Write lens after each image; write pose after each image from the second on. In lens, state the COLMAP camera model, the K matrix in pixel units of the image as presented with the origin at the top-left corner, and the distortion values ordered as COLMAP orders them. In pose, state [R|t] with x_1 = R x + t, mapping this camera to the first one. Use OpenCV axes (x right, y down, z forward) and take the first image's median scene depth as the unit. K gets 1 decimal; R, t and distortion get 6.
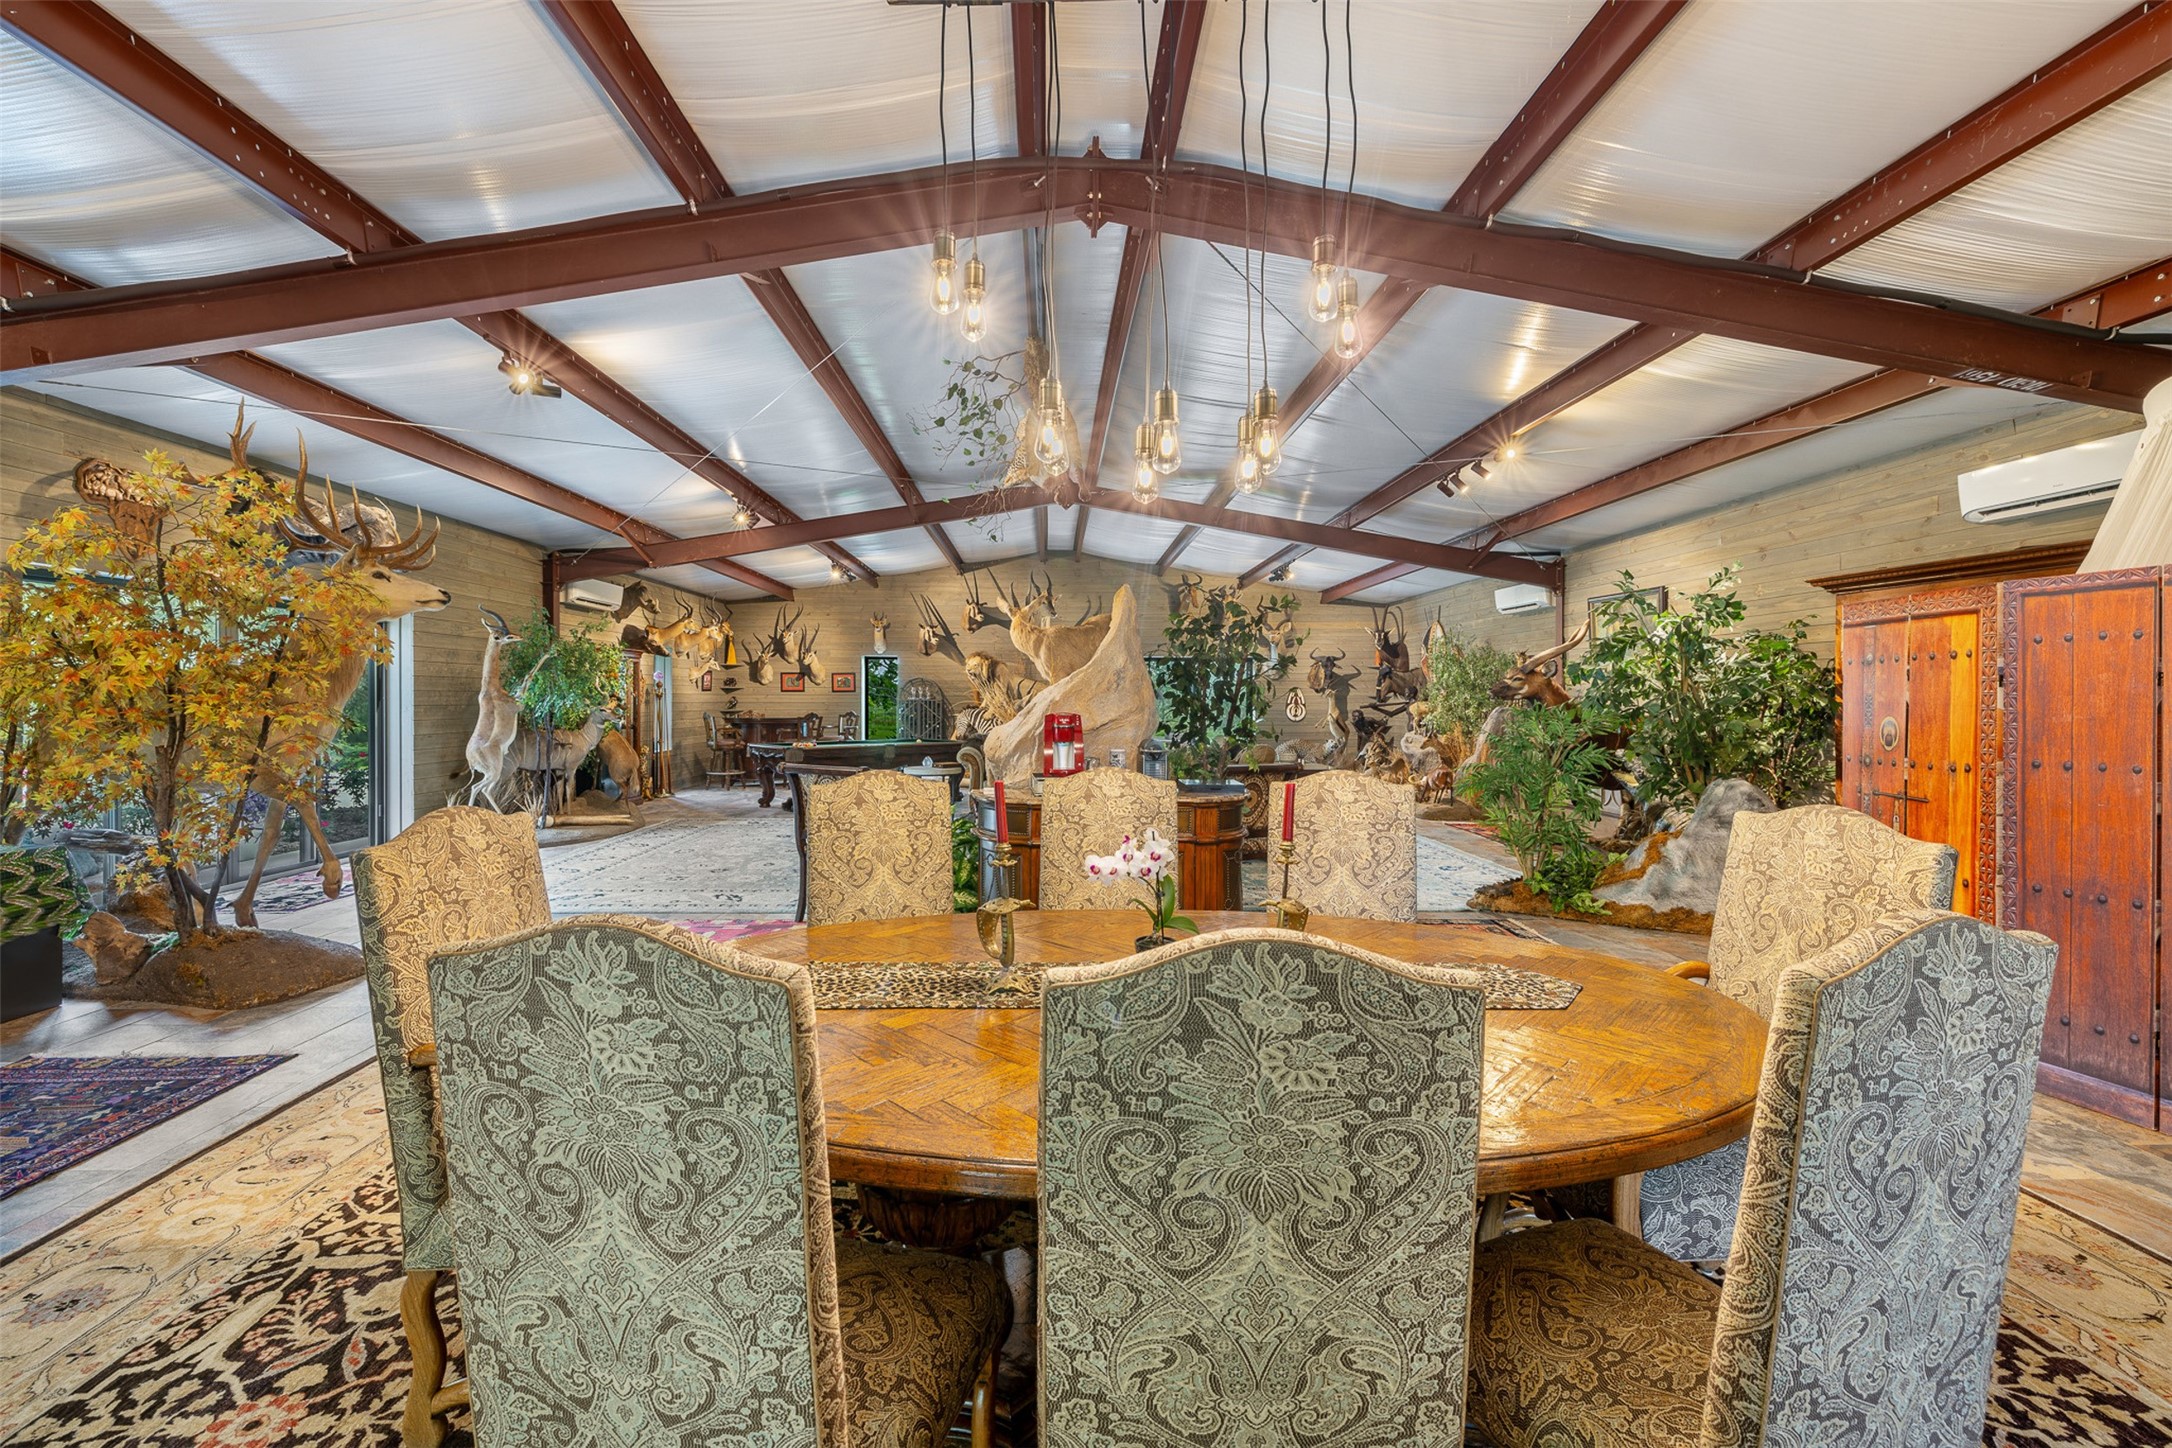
lens RADIAL K [[939.5, 0, 1085.5], [0, 939.5, 714.2], [0, 0, 1]] dist [-0.000040, -0.000003]
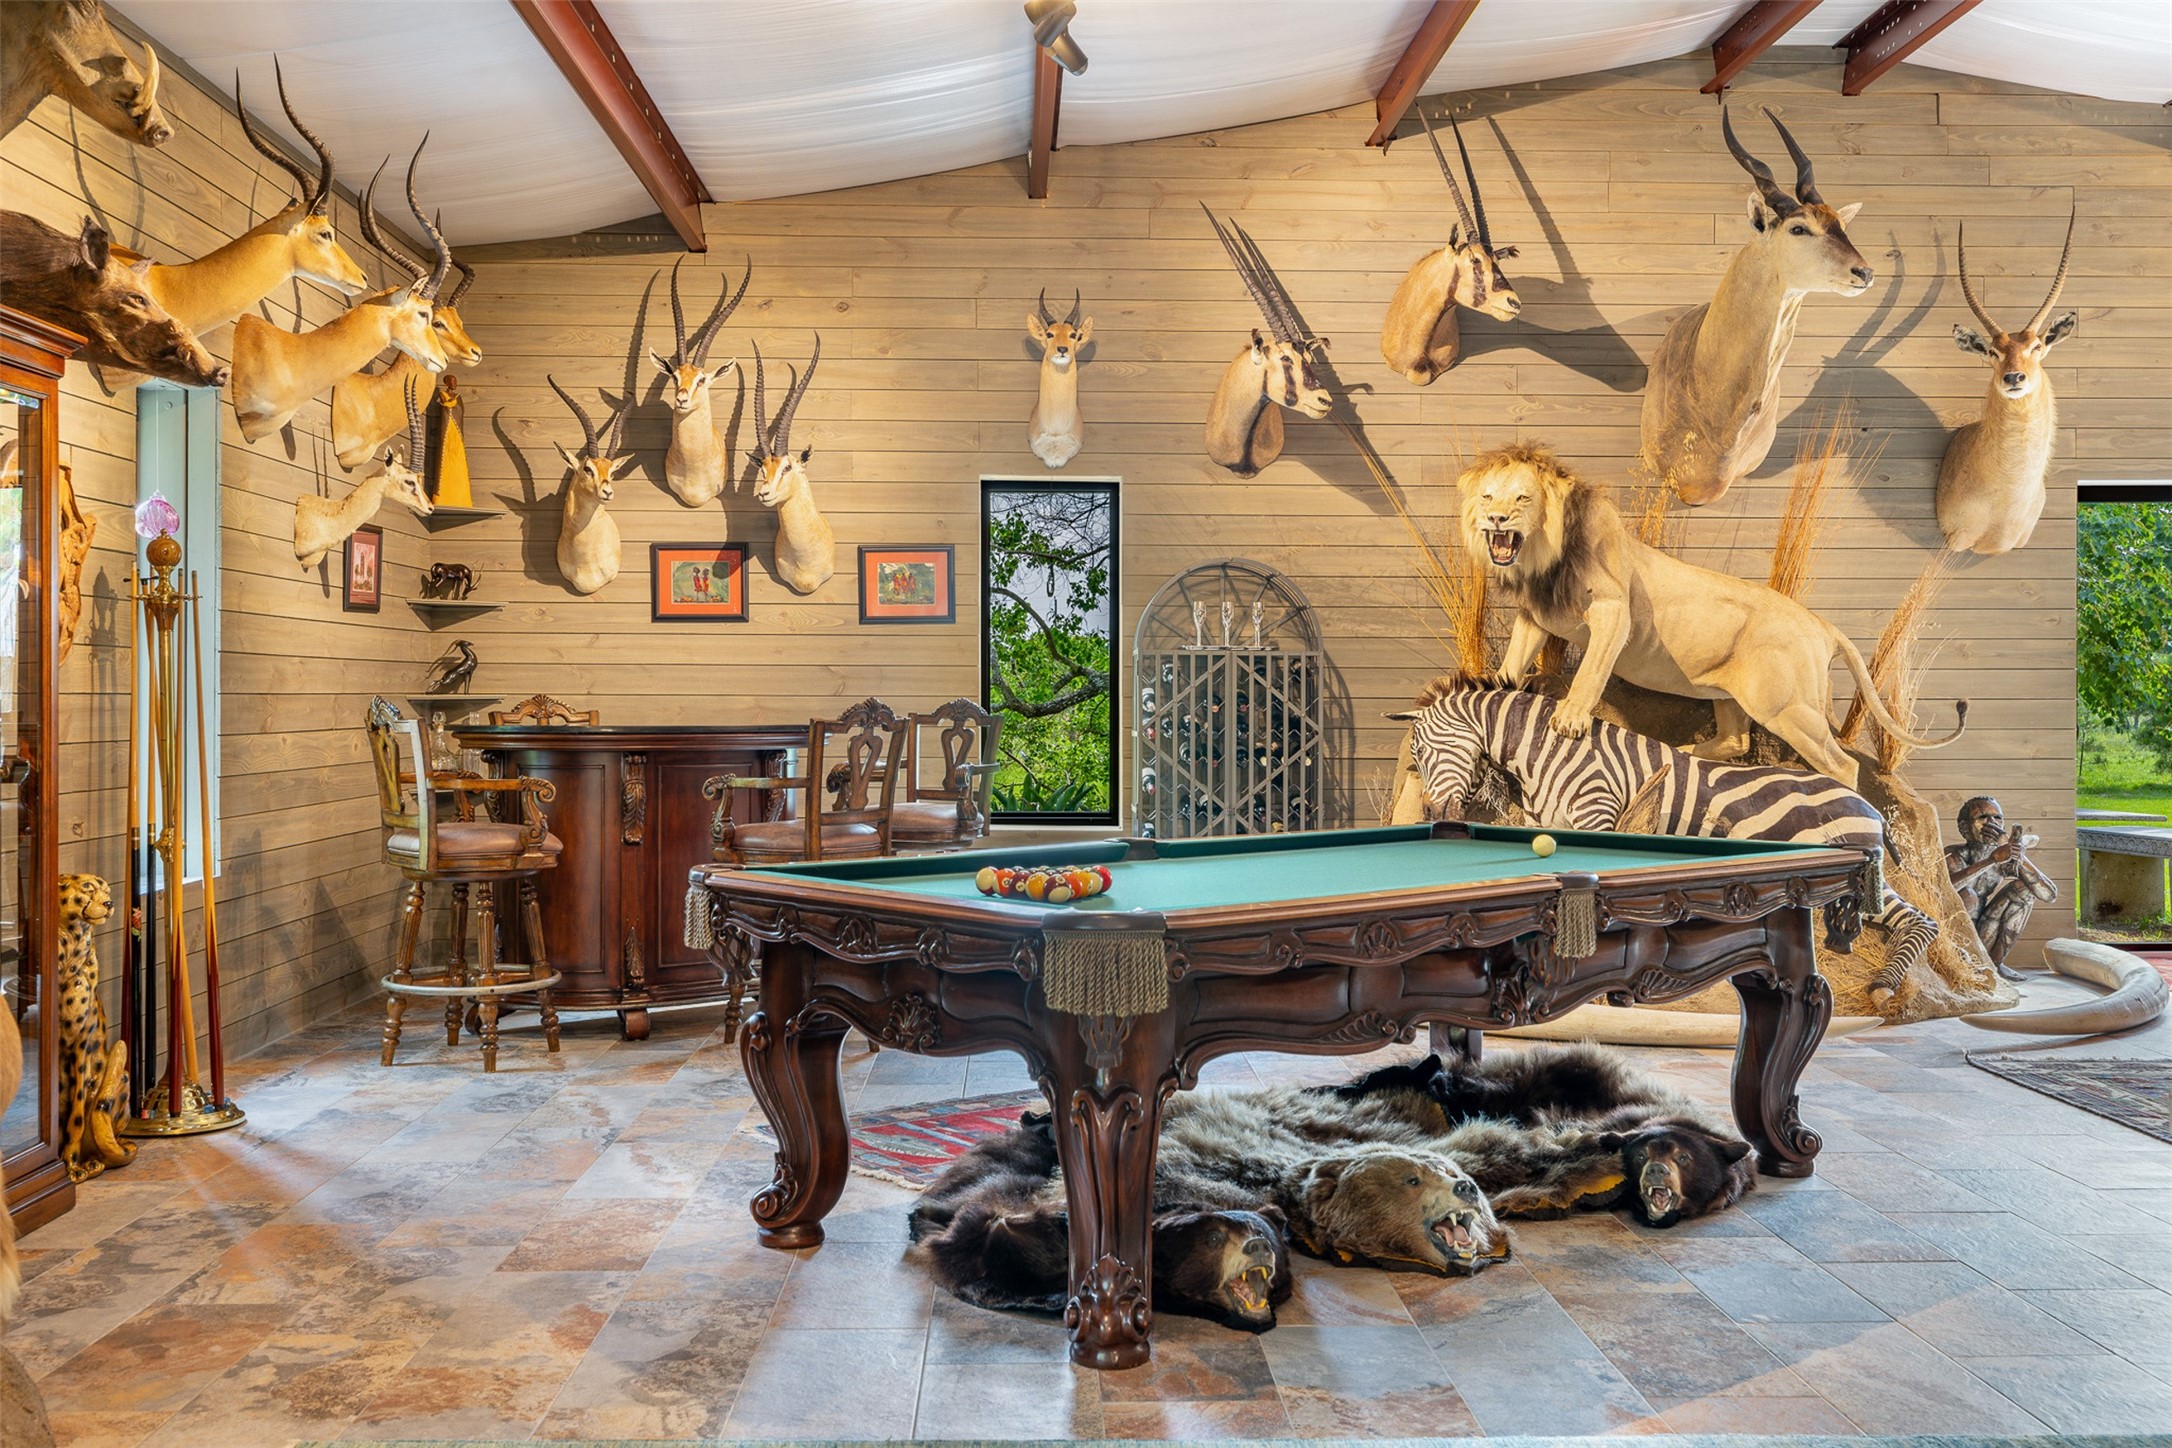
lens RADIAL K [[2146.6, 0, 1085.6], [0, 2146.6, 723.5], [0, 0, 1]] dist [-0.003927, 0.000000]
pose [[0.999882, -0.000725, -0.015357, -0.210918], [0.000707, 0.999999, -0.001187, 0.003854], [0.015357, 0.001176, 0.999881, 0.460760]]
